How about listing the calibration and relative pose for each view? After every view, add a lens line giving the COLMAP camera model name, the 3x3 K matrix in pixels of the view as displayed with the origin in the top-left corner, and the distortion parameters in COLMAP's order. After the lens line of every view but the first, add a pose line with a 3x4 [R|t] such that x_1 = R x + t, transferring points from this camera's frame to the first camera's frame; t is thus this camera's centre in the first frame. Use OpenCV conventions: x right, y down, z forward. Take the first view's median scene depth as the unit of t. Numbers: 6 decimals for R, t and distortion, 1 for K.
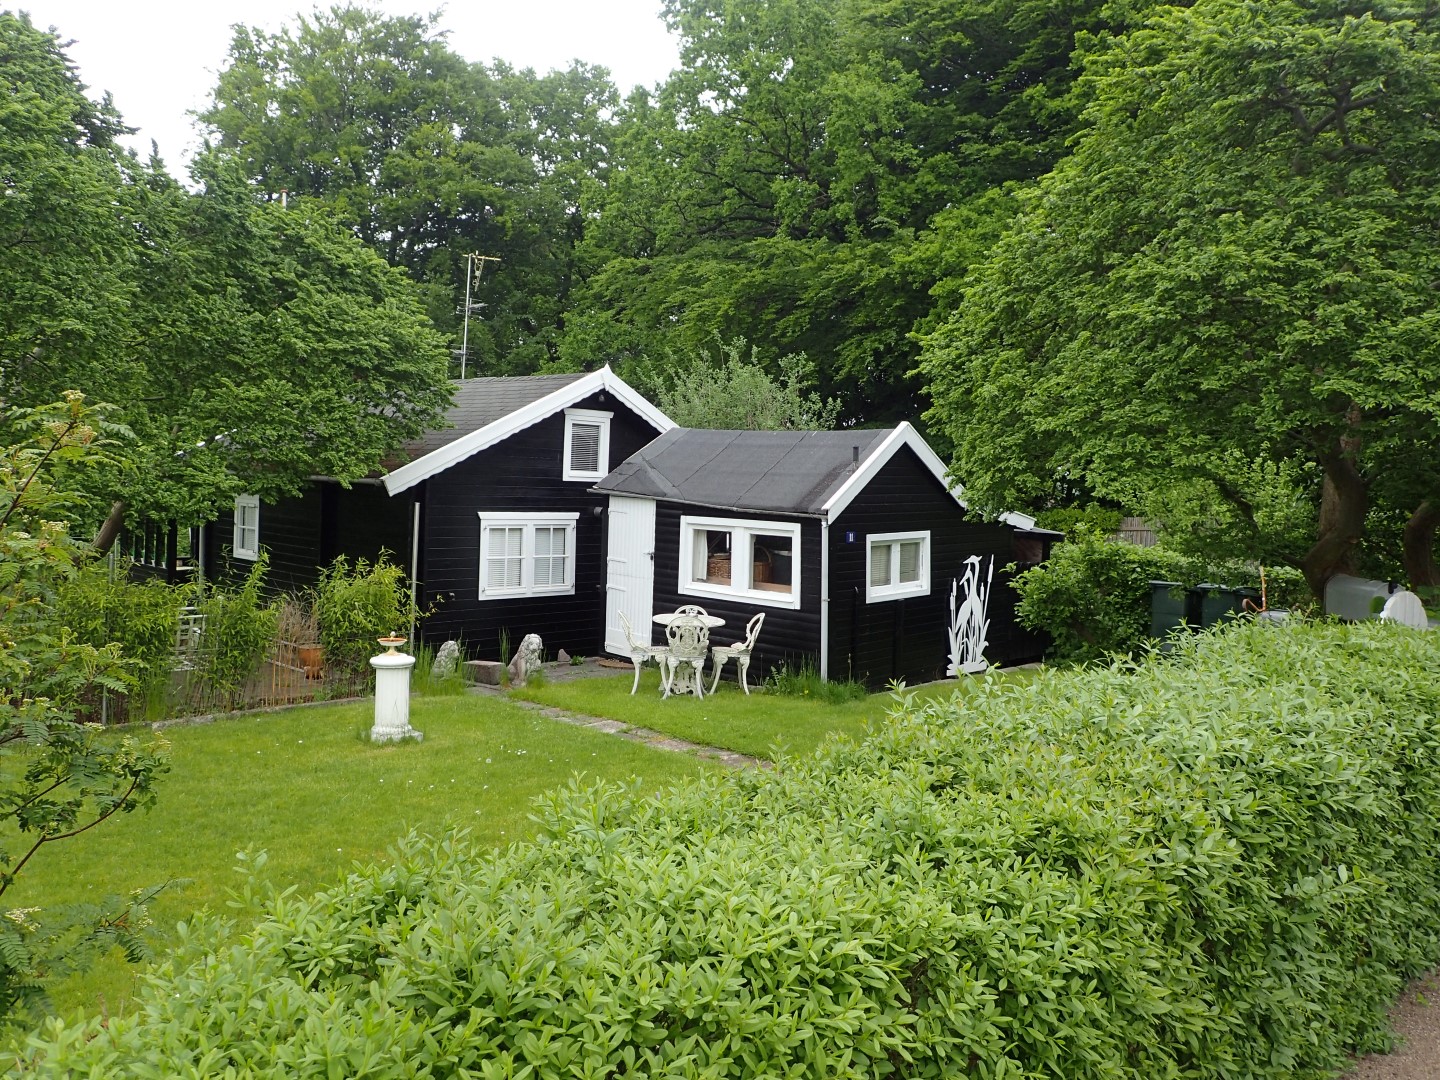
lens RADIAL K [[1087.0, 0, 725.9], [0, 1087.0, 528.0], [0, 0, 1]] dist [-0.006165, 0.037977]
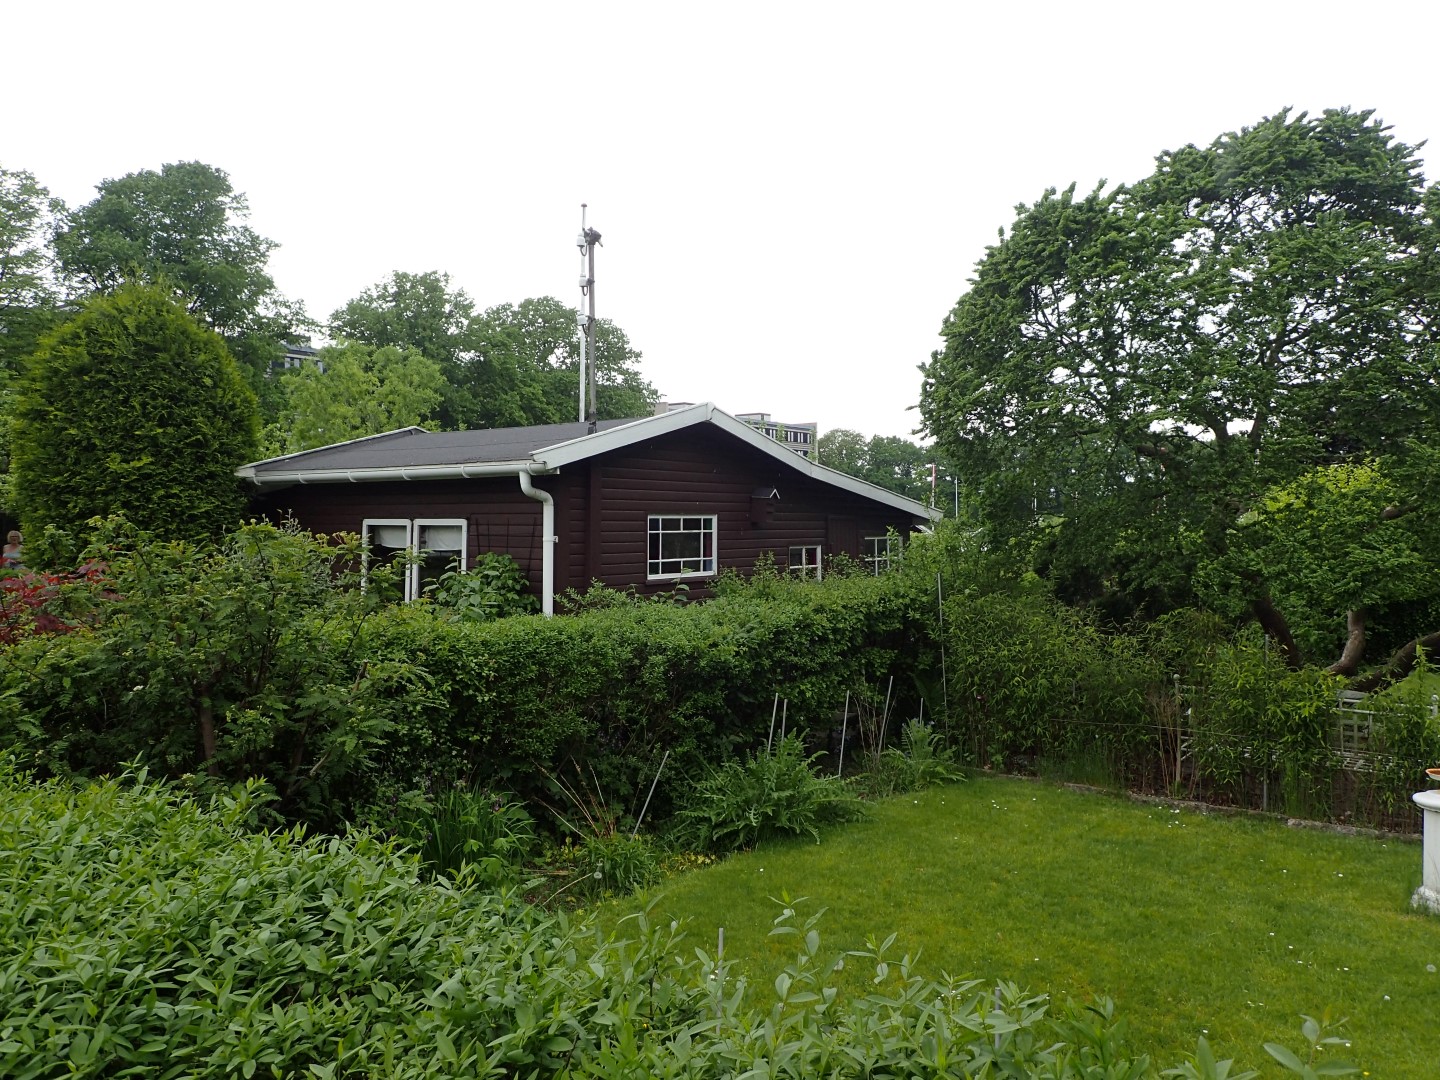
lens RADIAL K [[1081.4, 0, 727.1], [0, 1081.4, 529.9], [0, 0, 1]] dist [0.011130, -0.001007]
pose [[0.112557, -0.037741, -0.992928, 0.267582], [-0.032821, 0.998592, -0.041676, -0.010573], [0.993103, 0.037280, 0.111159, 0.306913]]
